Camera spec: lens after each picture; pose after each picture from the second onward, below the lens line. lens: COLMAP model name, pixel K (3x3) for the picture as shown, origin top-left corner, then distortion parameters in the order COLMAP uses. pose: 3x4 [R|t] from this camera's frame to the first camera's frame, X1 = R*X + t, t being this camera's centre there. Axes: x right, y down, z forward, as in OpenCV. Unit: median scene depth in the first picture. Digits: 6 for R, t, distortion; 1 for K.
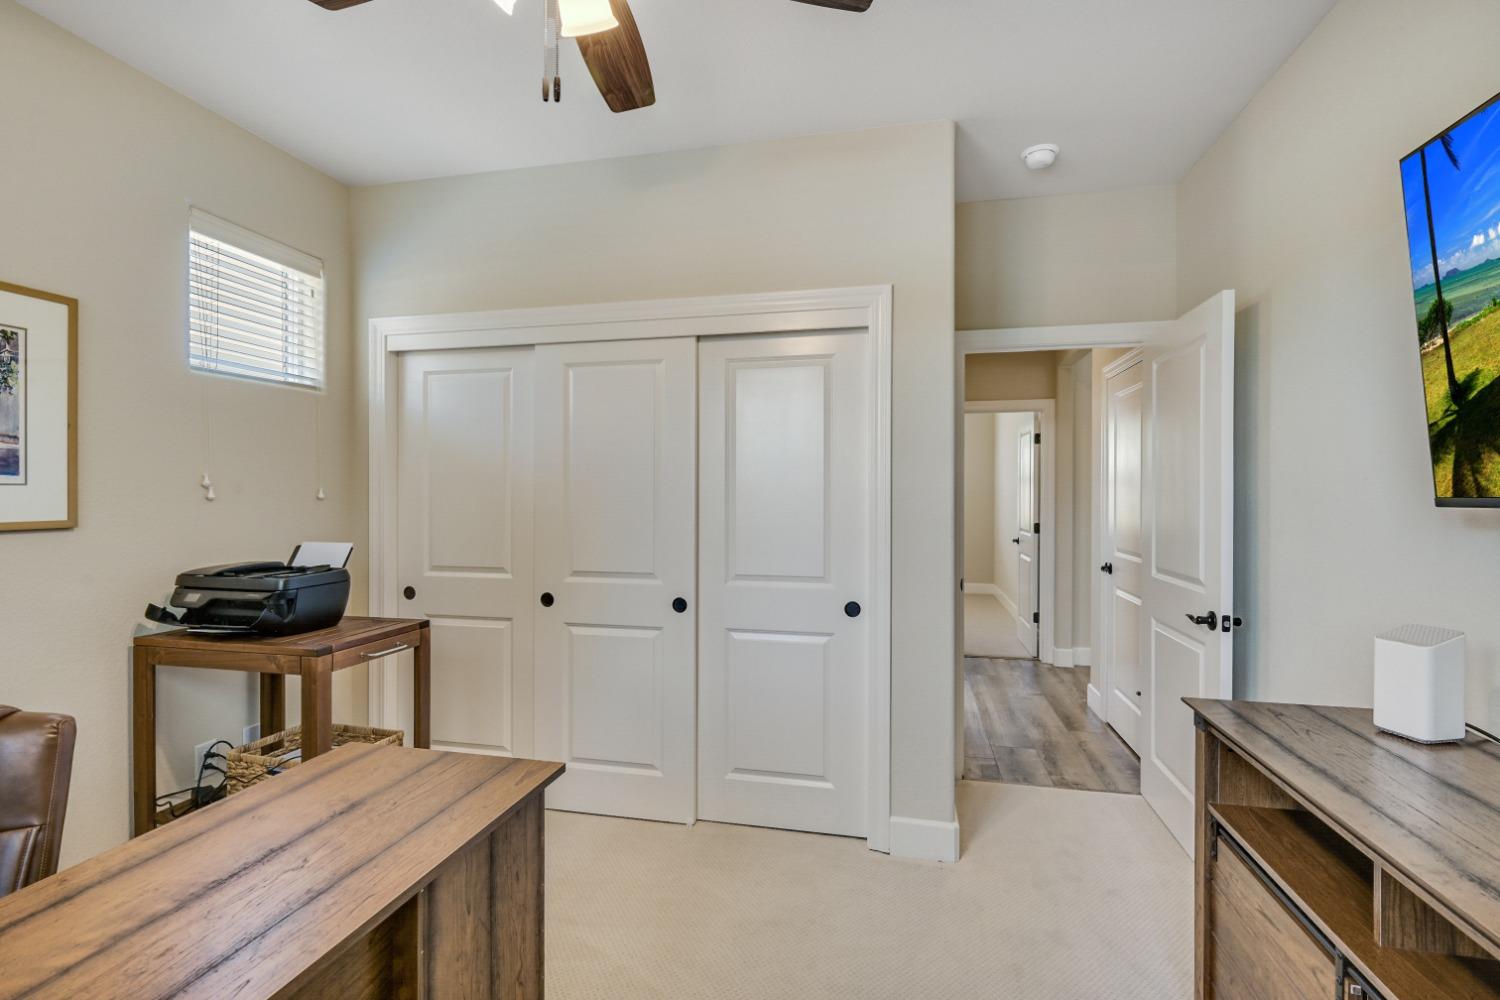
lens RADIAL K [[678.9, 0, 764.3], [0, 678.9, 491.0], [0, 0, 1]] dist [-0.000154, -0.000257]
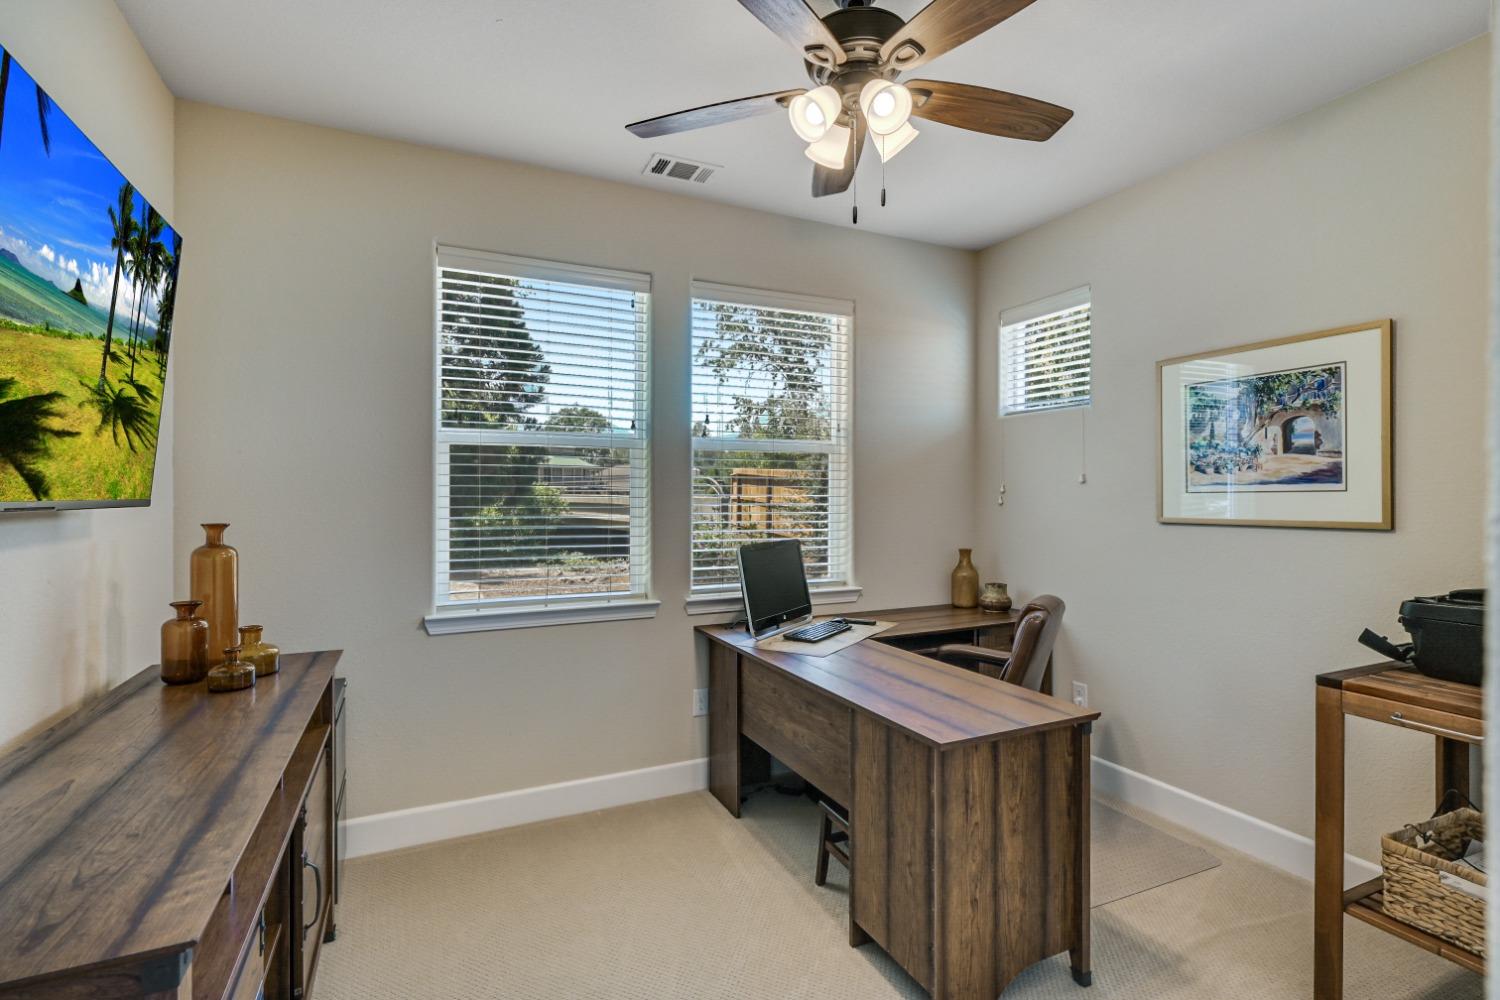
lens RADIAL K [[678.9, 0, 764.3], [0, 678.9, 491.0], [0, 0, 1]] dist [-0.000154, -0.000257]
pose [[-0.794486, 0.006627, -0.607246, 0.474699], [0.004533, 0.999977, 0.004981, -0.020053], [0.607265, 0.001205, -0.794498, 1.355915]]
